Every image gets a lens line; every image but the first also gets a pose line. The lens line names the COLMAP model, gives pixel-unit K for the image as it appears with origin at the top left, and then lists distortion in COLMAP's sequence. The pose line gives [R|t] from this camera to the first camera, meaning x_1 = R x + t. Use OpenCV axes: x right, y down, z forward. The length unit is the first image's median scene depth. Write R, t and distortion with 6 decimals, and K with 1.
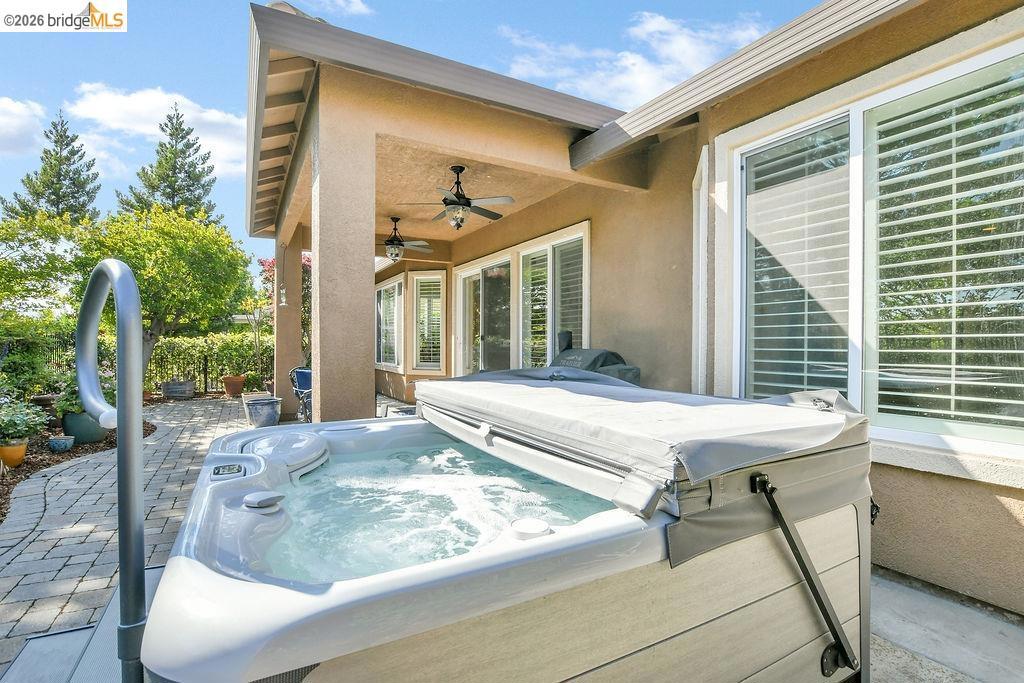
lens RADIAL K [[490.4, 0, 512.6], [0, 490.4, 352.5], [0, 0, 1]] dist [-0.035850, -0.000155]
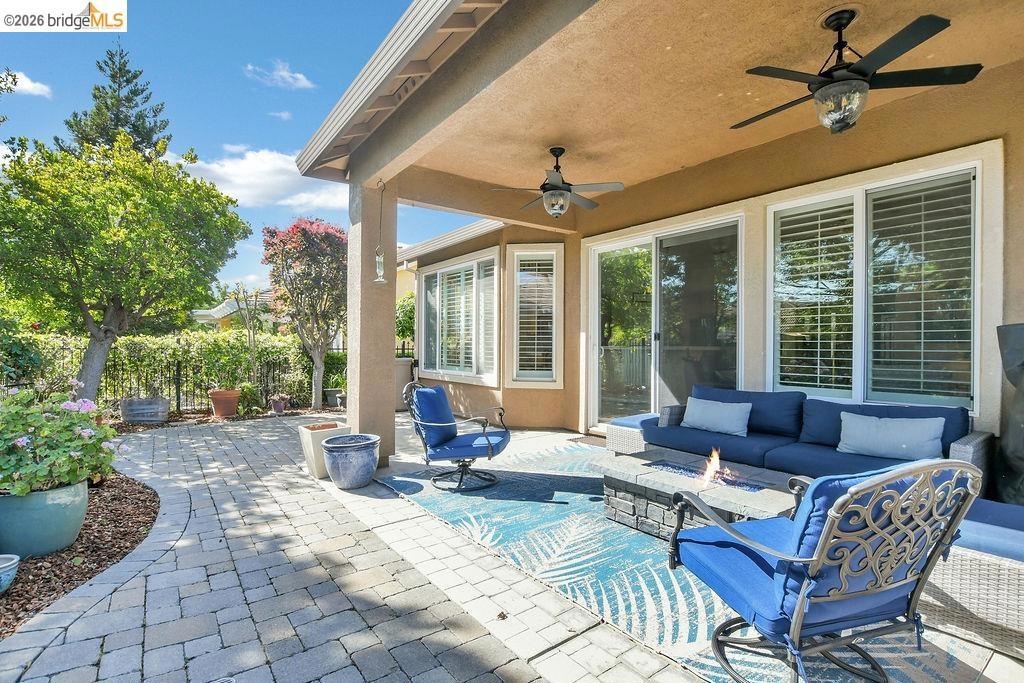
lens RADIAL K [[483.9, 0, 505.0], [0, 483.9, 349.0], [0, 0, 1]] dist [-0.029862, 0.000001]
pose [[0.992700, -0.000330, 0.120605, -0.278202], [0.001483, 0.999954, -0.009472, -0.004727], [-0.120597, 0.009582, 0.992655, 0.272070]]
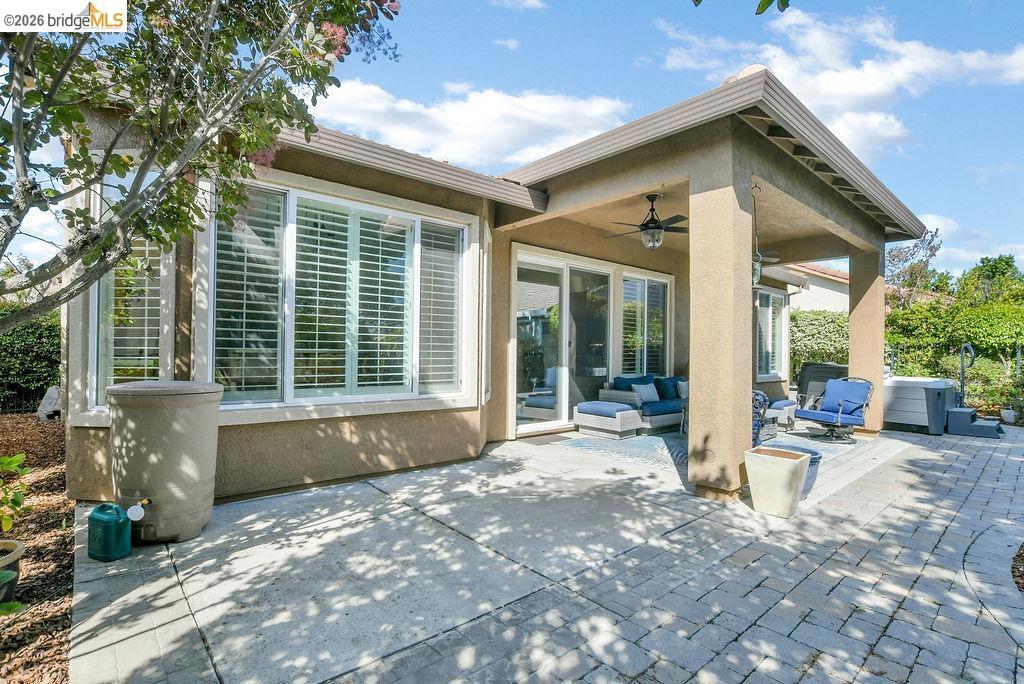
lens RADIAL K [[473.0, 0, 490.7], [0, 473.0, 348.9], [0, 0, 1]] dist [-0.036182, -0.000247]
pose [[-0.171401, 0.002708, 0.985198, -0.693833], [0.005896, 0.999981, -0.001722, -0.017657], [-0.985184, 0.005514, -0.171414, 1.002043]]
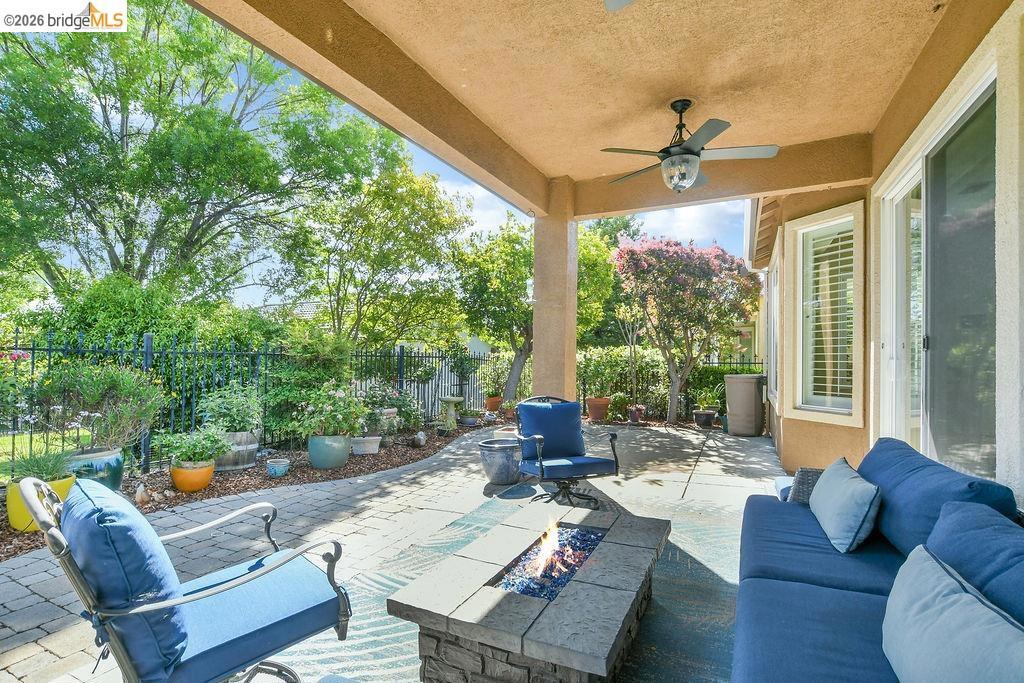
lens RADIAL K [[483.9, 0, 505.0], [0, 483.9, 349.0], [0, 0, 1]] dist [-0.029862, 0.000001]
pose [[0.569059, -0.018254, -0.822094, 0.037244], [-0.011623, 0.999475, -0.030238, -0.008677], [0.822214, 0.026763, 0.568549, 0.423514]]
